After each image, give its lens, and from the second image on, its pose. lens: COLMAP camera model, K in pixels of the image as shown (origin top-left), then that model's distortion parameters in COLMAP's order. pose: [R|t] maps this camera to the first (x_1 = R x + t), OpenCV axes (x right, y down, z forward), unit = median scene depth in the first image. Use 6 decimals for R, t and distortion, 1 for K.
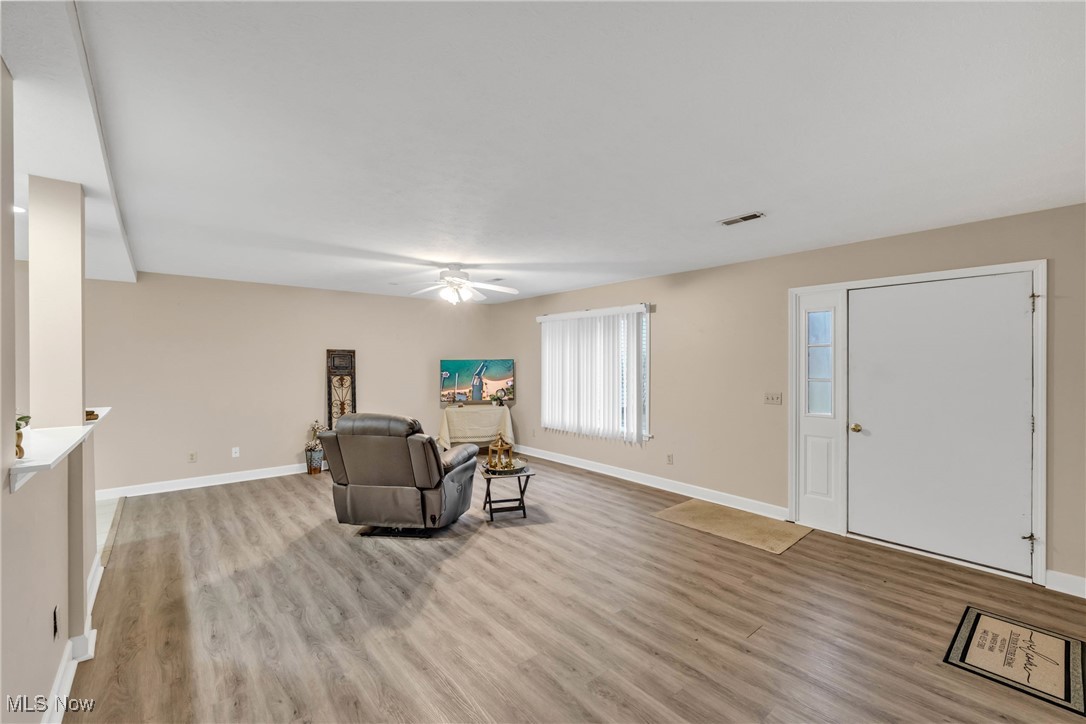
lens RADIAL K [[449.2, 0, 553.3], [0, 449.2, 362.2], [0, 0, 1]] dist [-0.002046, 0.000298]
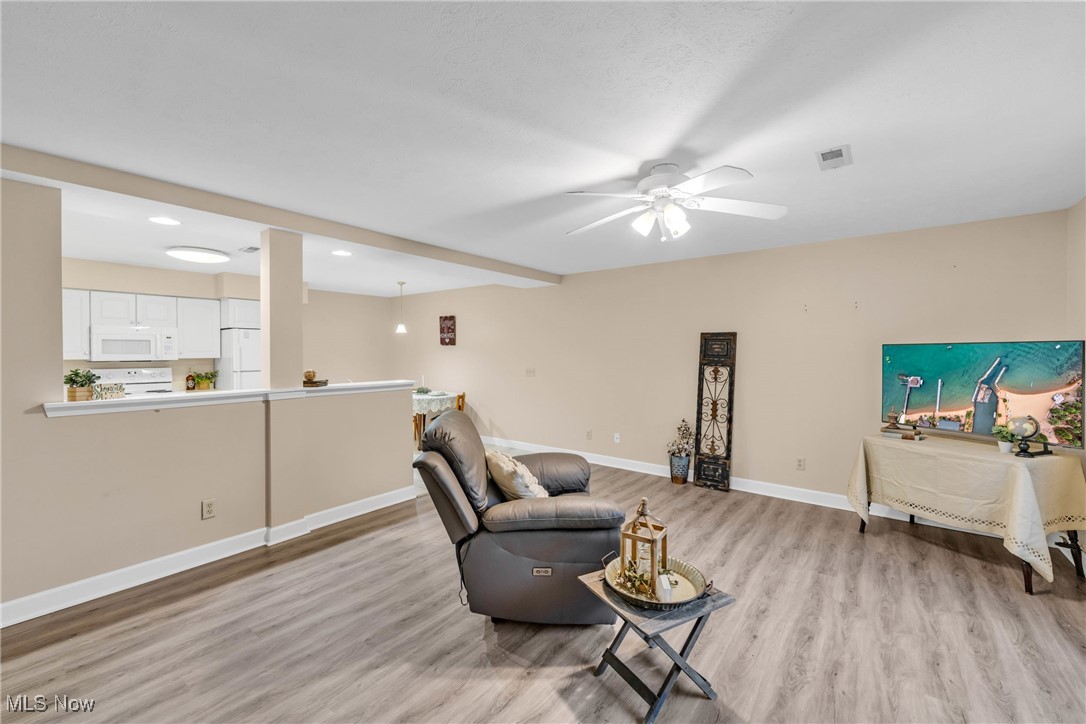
lens RADIAL K [[449.2, 0, 547.5], [0, 449.2, 360.0], [0, 0, 1]] dist [-0.002046, 0.000298]
pose [[0.209112, 0.026400, -0.977535, 0.354342], [-0.004871, 0.999651, 0.025955, 0.000846], [0.977880, -0.000666, 0.209168, 0.941275]]
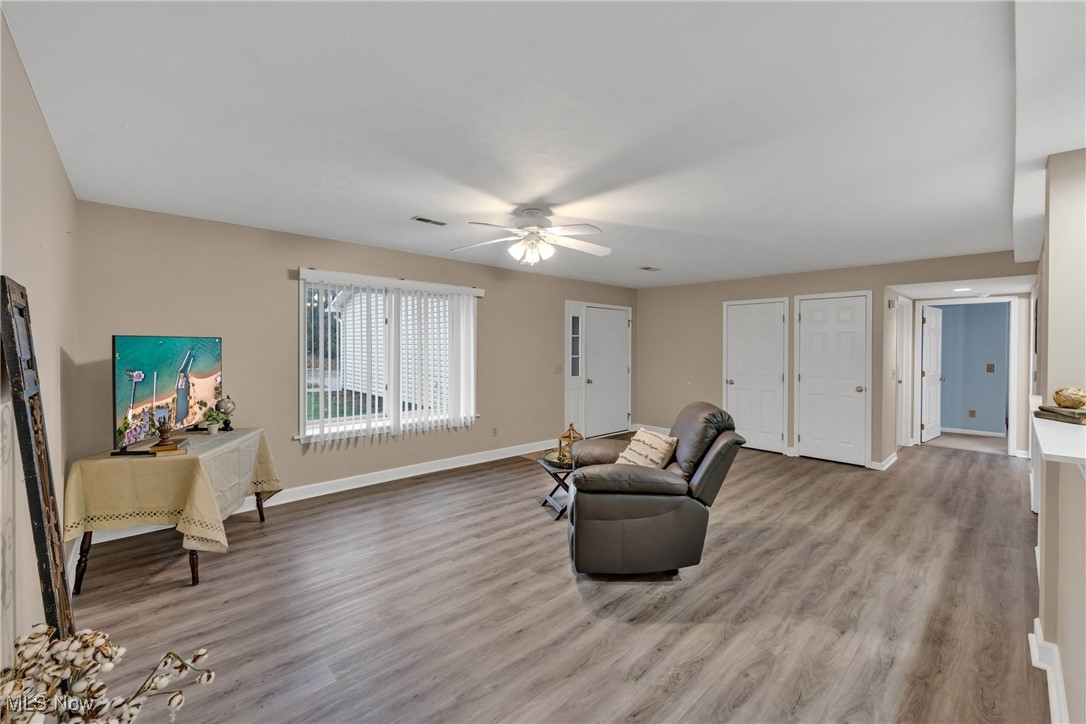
lens RADIAL K [[449.2, 0, 537.9], [0, 449.2, 346.5], [0, 0, 1]] dist [-0.002046, 0.000298]
pose [[-0.028309, -0.000914, 0.999599, -1.194033], [-0.005741, 0.999983, 0.000752, 0.002495], [-0.999583, -0.005717, -0.028314, 1.274387]]
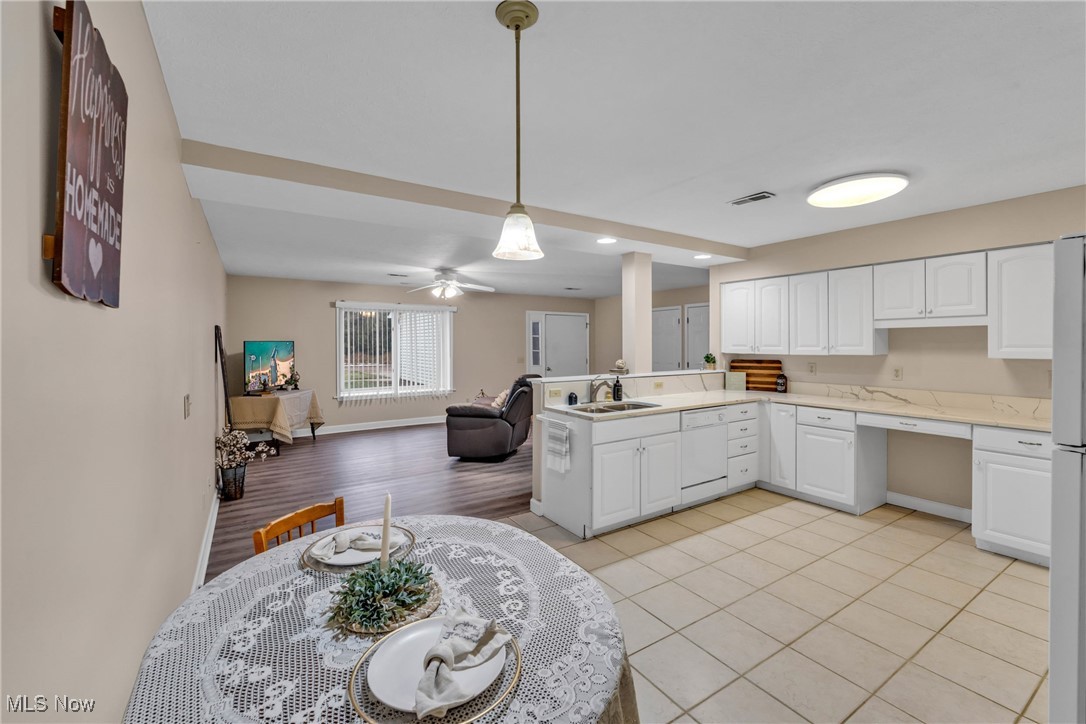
lens RADIAL K [[449.2, 0, 545.0], [0, 449.2, 345.1], [0, 0, 1]] dist [-0.002046, 0.000298]
pose [[0.134683, -0.002036, 0.990887, -1.864990], [0.005593, 0.999984, 0.001294, 0.007121], [-0.990873, 0.005368, 0.134692, 0.683630]]
